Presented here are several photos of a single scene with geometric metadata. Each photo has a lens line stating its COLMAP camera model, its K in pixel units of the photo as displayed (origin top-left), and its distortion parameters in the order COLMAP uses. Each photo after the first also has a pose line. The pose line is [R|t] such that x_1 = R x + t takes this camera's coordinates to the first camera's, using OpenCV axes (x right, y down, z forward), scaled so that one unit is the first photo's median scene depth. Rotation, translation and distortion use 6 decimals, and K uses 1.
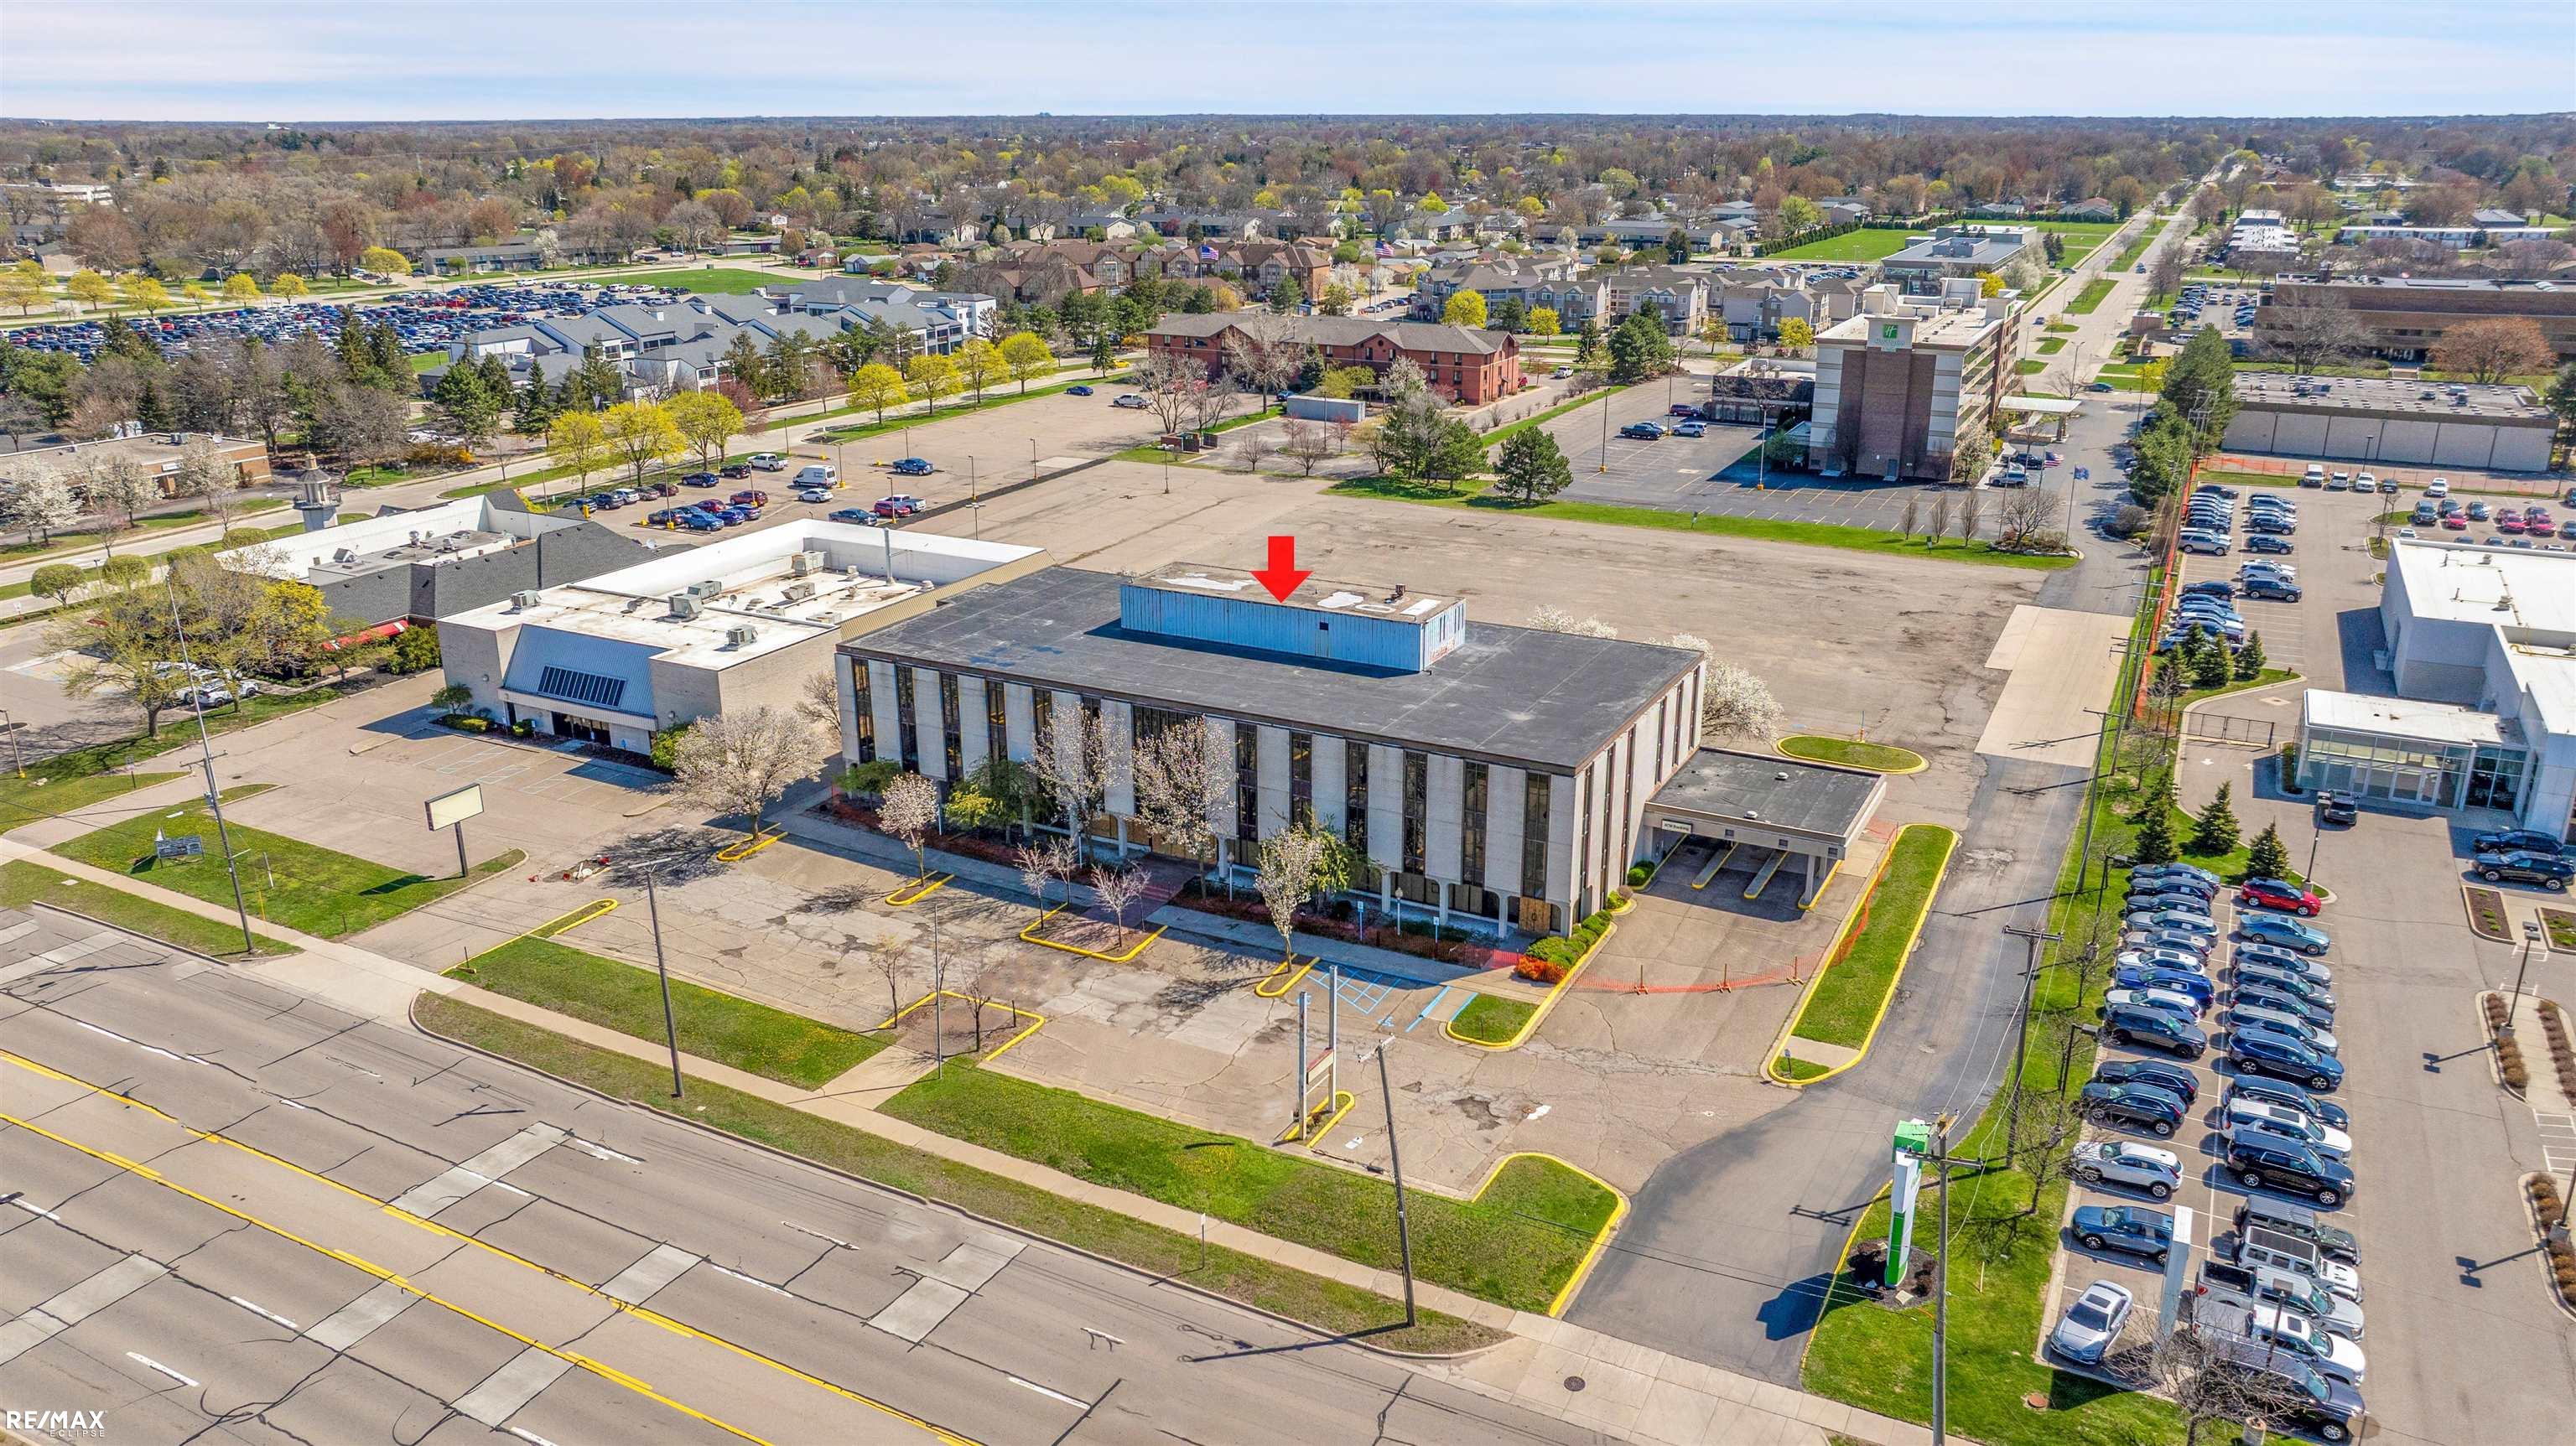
lens RADIAL K [[1812.4, 0, 1293.8], [0, 1812.4, 721.4], [0, 0, 1]] dist [-0.023549, 0.006601]
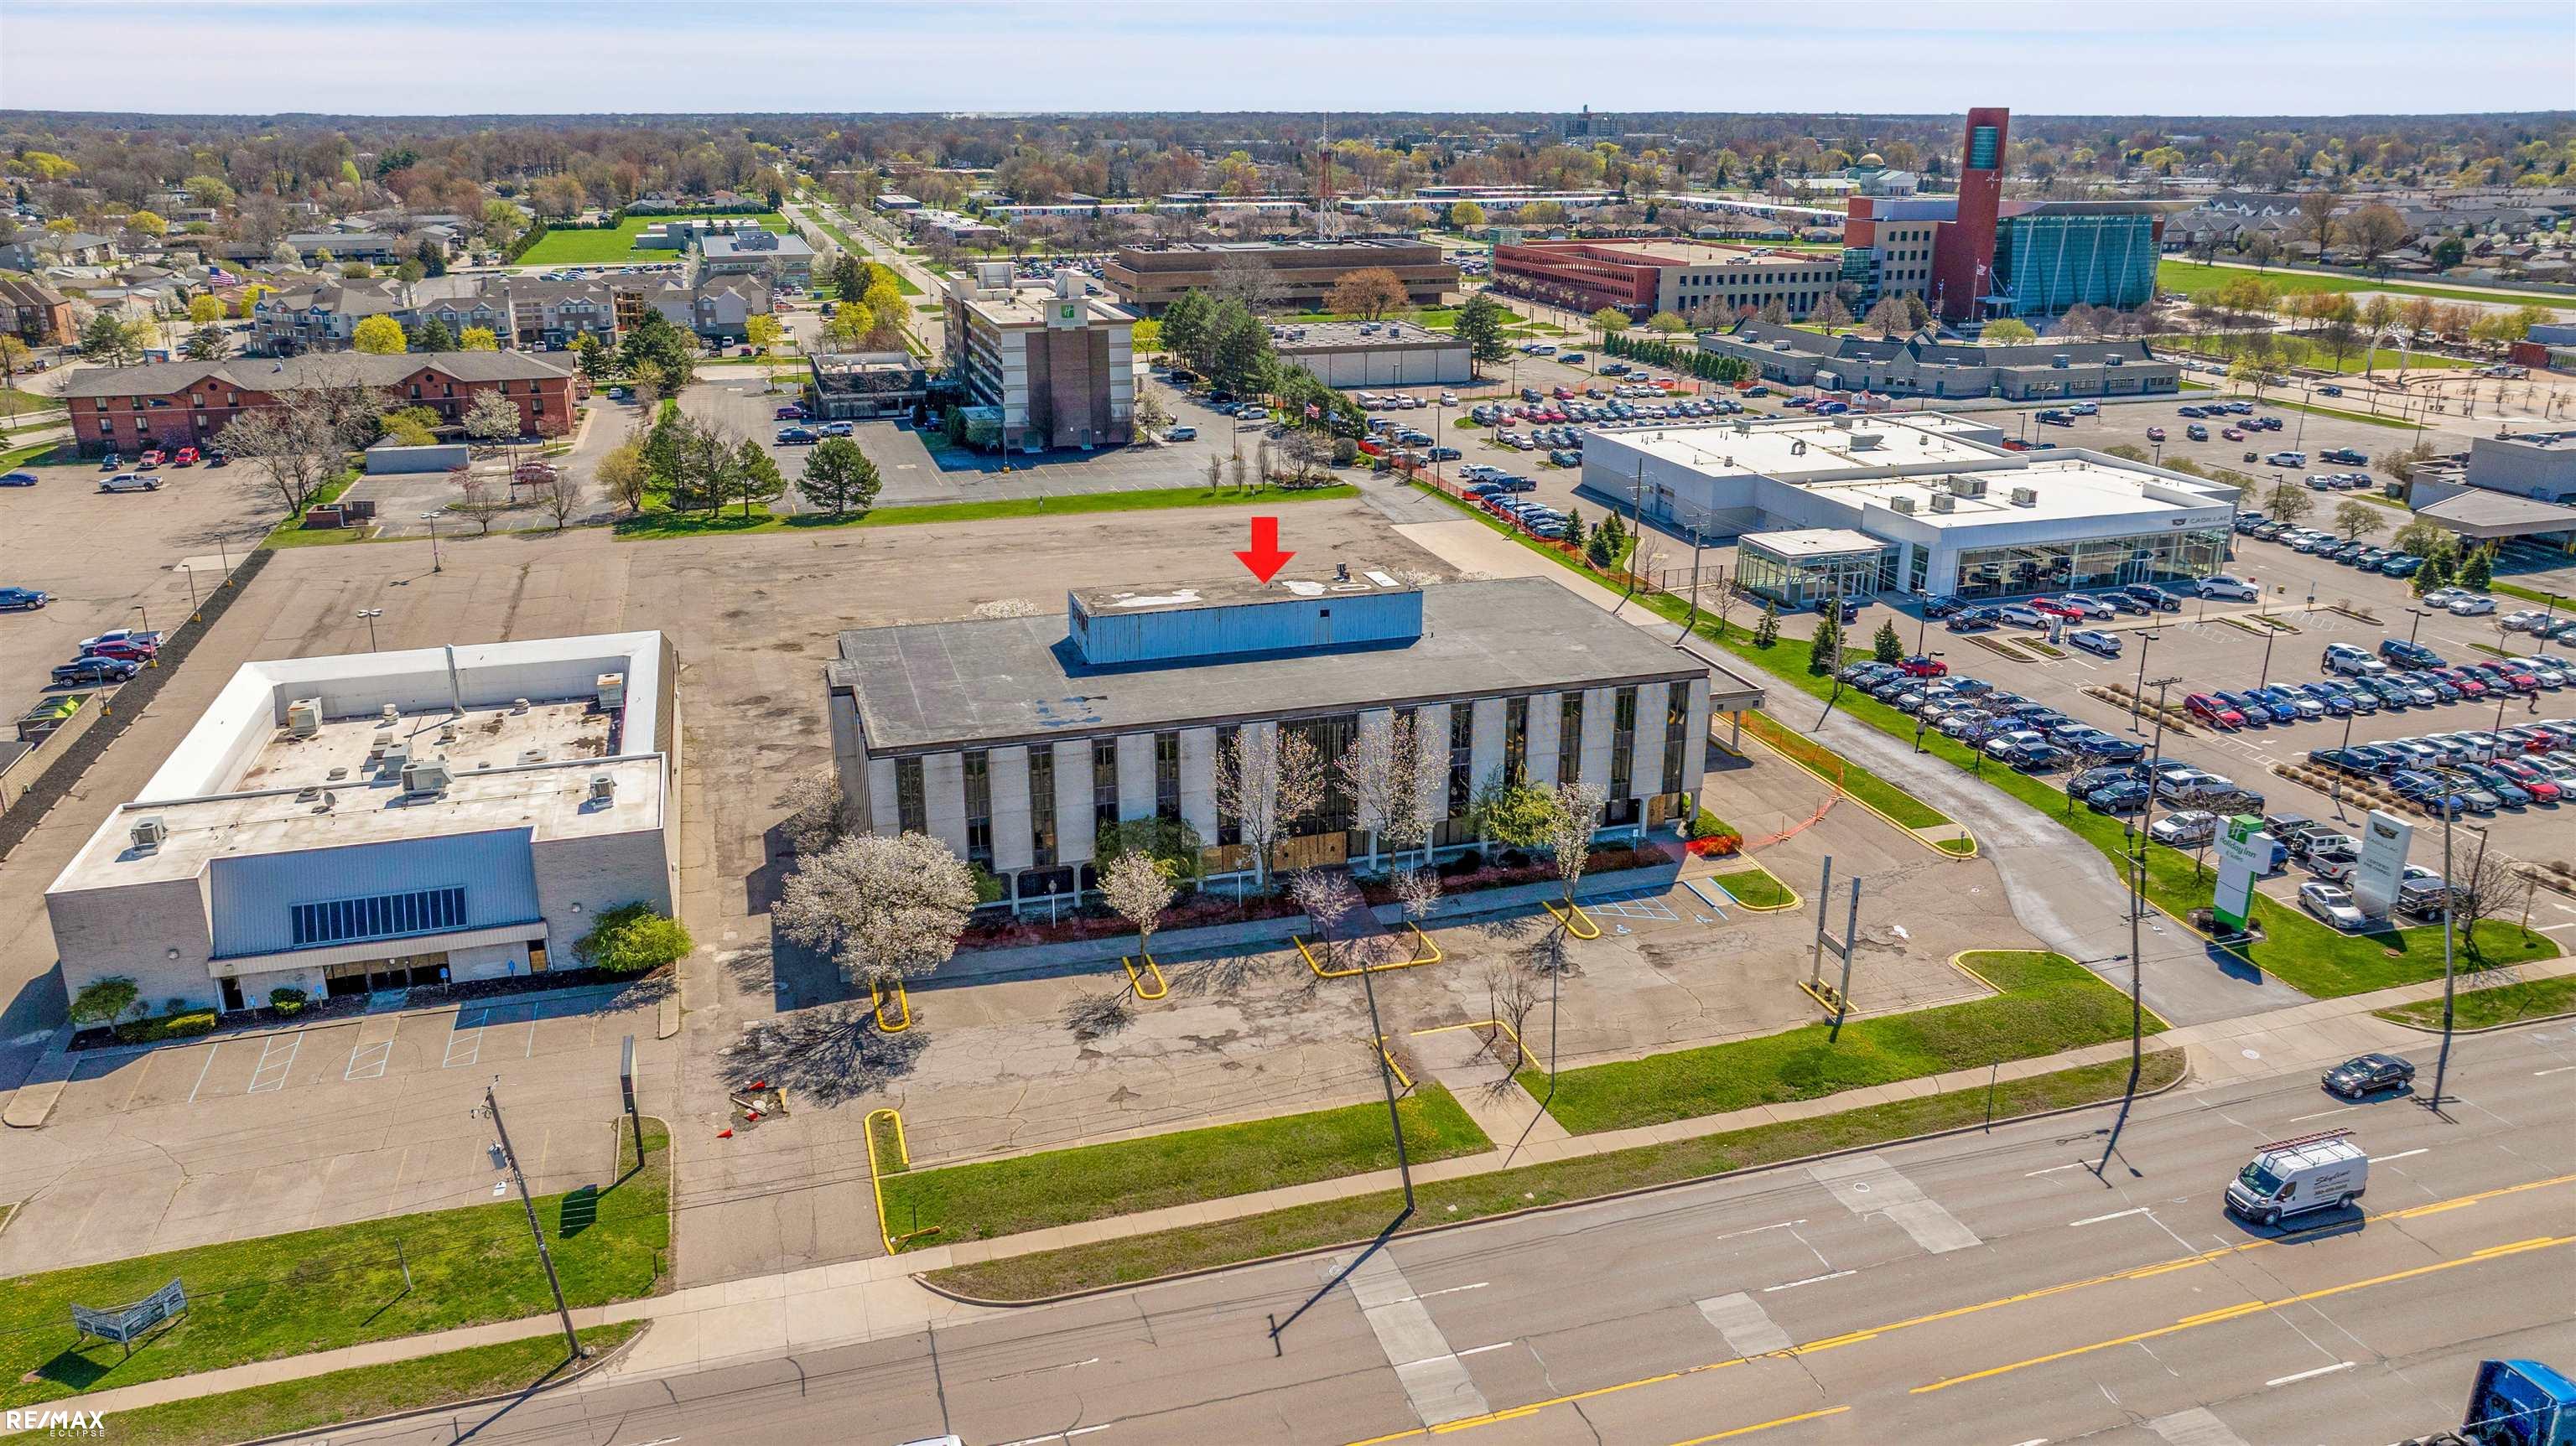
lens RADIAL K [[1812.4, 0, 1293.8], [0, 1812.4, 721.4], [0, 0, 1]] dist [-0.023549, 0.006601]
pose [[0.707028, -0.223625, 0.670898, -0.662680], [0.223161, 0.970765, 0.088399, -0.084018], [-0.671052, 0.087218, 0.736262, 0.262052]]
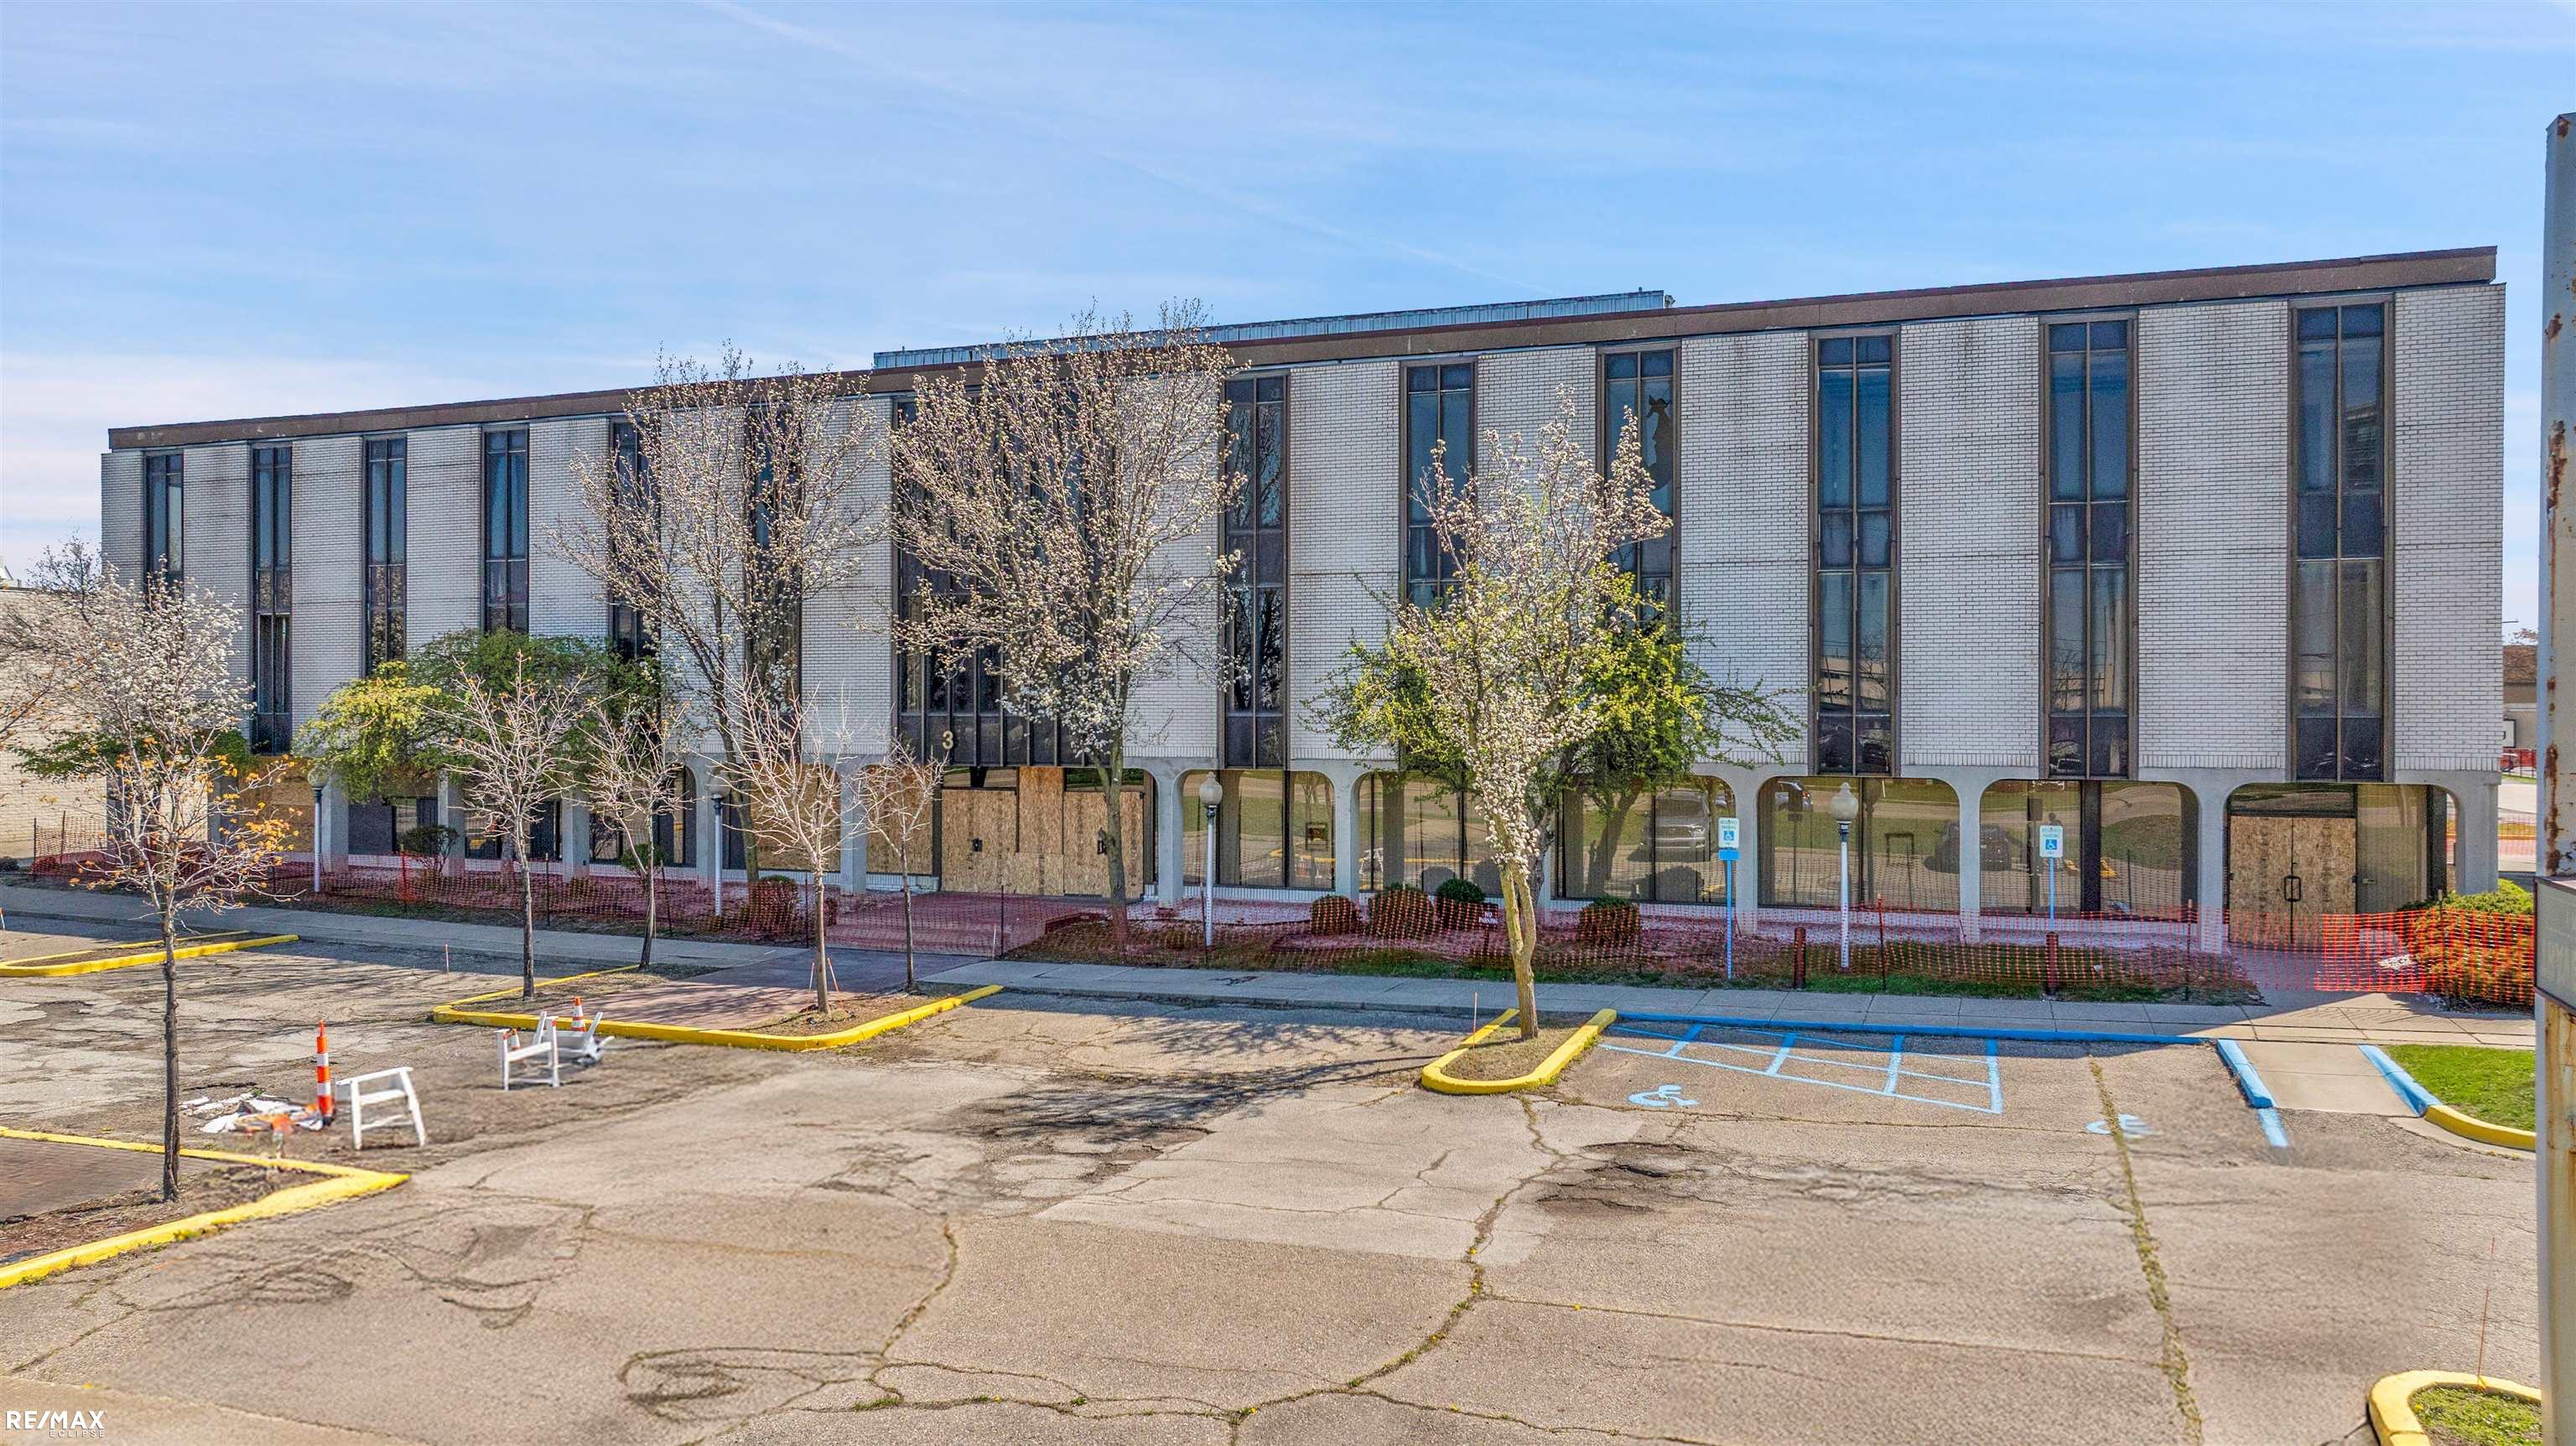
lens RADIAL K [[1812.4, 0, 1293.8], [0, 1812.4, 721.4], [0, 0, 1]] dist [-0.023549, 0.006601]
pose [[0.992369, 0.004081, 0.123233, -0.052066], [0.035365, 0.948040, -0.316180, 0.143175], [-0.118121, 0.318126, 0.940661, 0.630443]]
